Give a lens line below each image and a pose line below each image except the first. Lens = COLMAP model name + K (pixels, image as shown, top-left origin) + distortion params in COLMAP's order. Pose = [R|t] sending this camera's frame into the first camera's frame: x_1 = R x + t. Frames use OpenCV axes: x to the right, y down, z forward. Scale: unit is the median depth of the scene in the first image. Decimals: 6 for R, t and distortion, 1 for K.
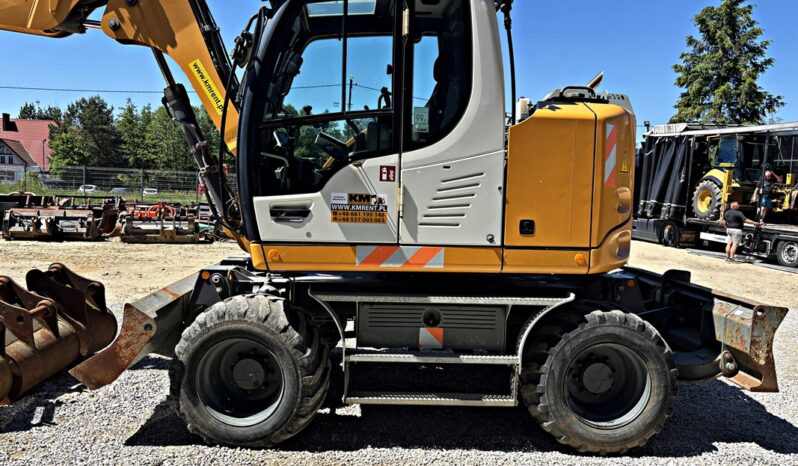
lens RADIAL K [[608.5, 0, 402.4], [0, 608.5, 234.5], [0, 0, 1]] dist [0.057821, -0.069275]
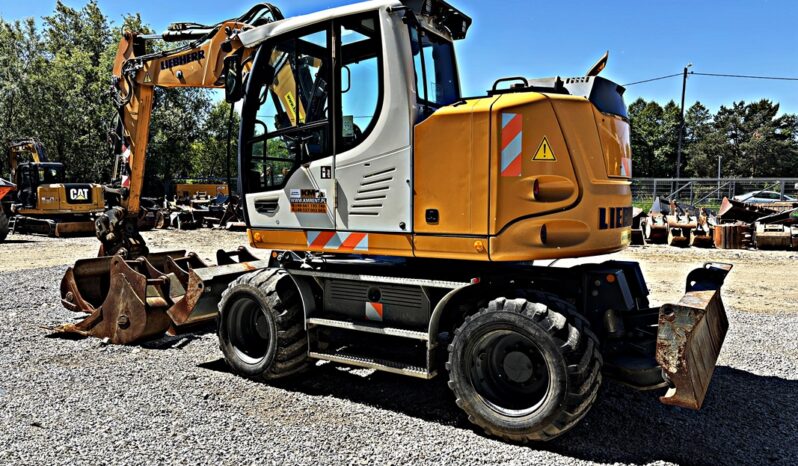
lens RADIAL K [[608.5, 0, 402.4], [0, 608.5, 234.5], [0, 0, 1]] dist [0.057821, -0.069275]
pose [[0.825124, 0.011721, -0.564830, 0.776765], [-0.015821, 0.999872, -0.002364, 0.025174], [0.564730, 0.010887, 0.825204, 0.070034]]
